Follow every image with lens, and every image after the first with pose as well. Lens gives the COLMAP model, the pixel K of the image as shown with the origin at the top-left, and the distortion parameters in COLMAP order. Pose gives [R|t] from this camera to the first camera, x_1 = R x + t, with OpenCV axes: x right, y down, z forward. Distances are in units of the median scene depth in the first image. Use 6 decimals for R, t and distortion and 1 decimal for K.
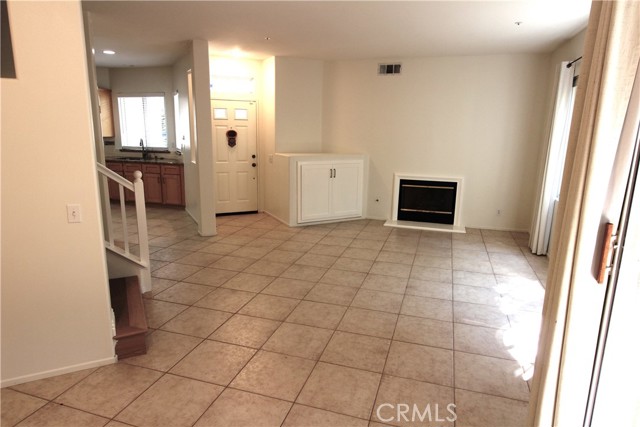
lens RADIAL K [[394.3, 0, 320.3], [0, 394.3, 212.9], [0, 0, 1]] dist [0.007234, -0.011403]
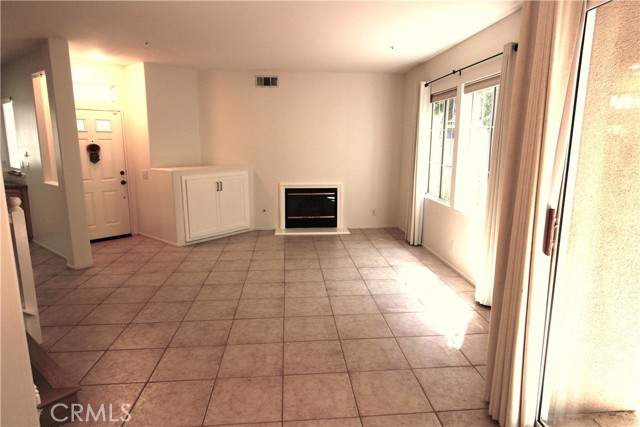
lens RADIAL K [[394.3, 0, 321.0], [0, 394.3, 215.2], [0, 0, 1]] dist [0.007234, -0.011403]
pose [[0.923037, -0.086195, 0.374932, -0.129175], [0.093740, 0.995595, -0.001894, -0.006458], [-0.373117, 0.036894, 0.927050, 0.018601]]
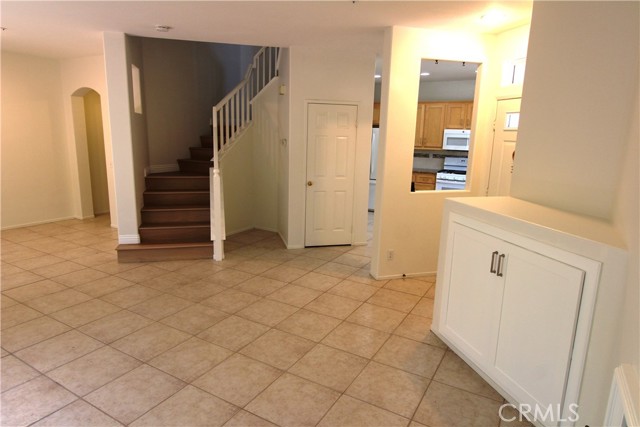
lens RADIAL K [[394.3, 0, 322.4], [0, 394.3, 214.3], [0, 0, 1]] dist [0.007234, -0.011403]
pose [[-0.216533, 0.179674, -0.959599, 0.516067], [-0.231263, 0.945503, 0.229219, -0.235293], [0.948489, 0.271553, -0.163181, 1.078646]]
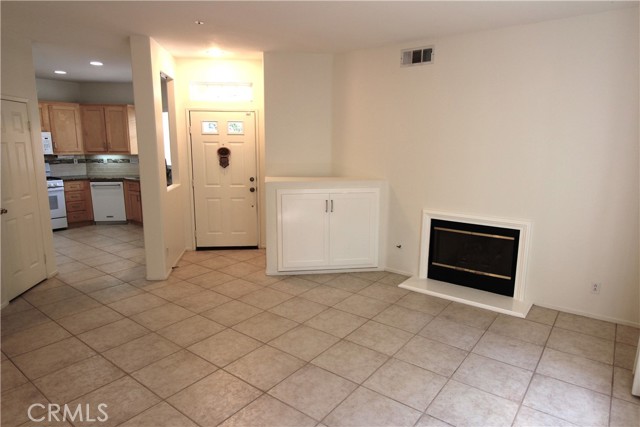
lens RADIAL K [[394.3, 0, 317.5], [0, 394.3, 213.3], [0, 0, 1]] dist [0.007234, -0.011403]
pose [[0.939196, 0.050893, -0.339590, 0.311802], [-0.061605, 0.997883, -0.020830, -0.086272], [0.337811, 0.040484, 0.940343, 0.382450]]
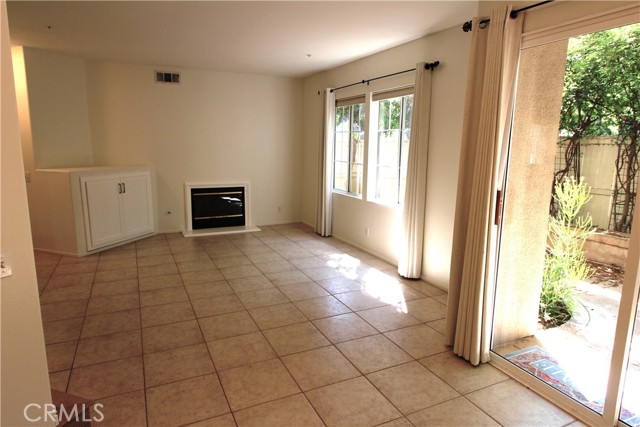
lens RADIAL K [[394.3, 0, 319.4], [0, 394.3, 213.7], [0, 0, 1]] dist [0.007234, -0.011403]
pose [[0.731033, -0.129353, 0.669969, -0.298284], [0.142995, 0.989106, 0.034943, -0.013788], [-0.667190, 0.070258, 0.741566, 0.059139]]
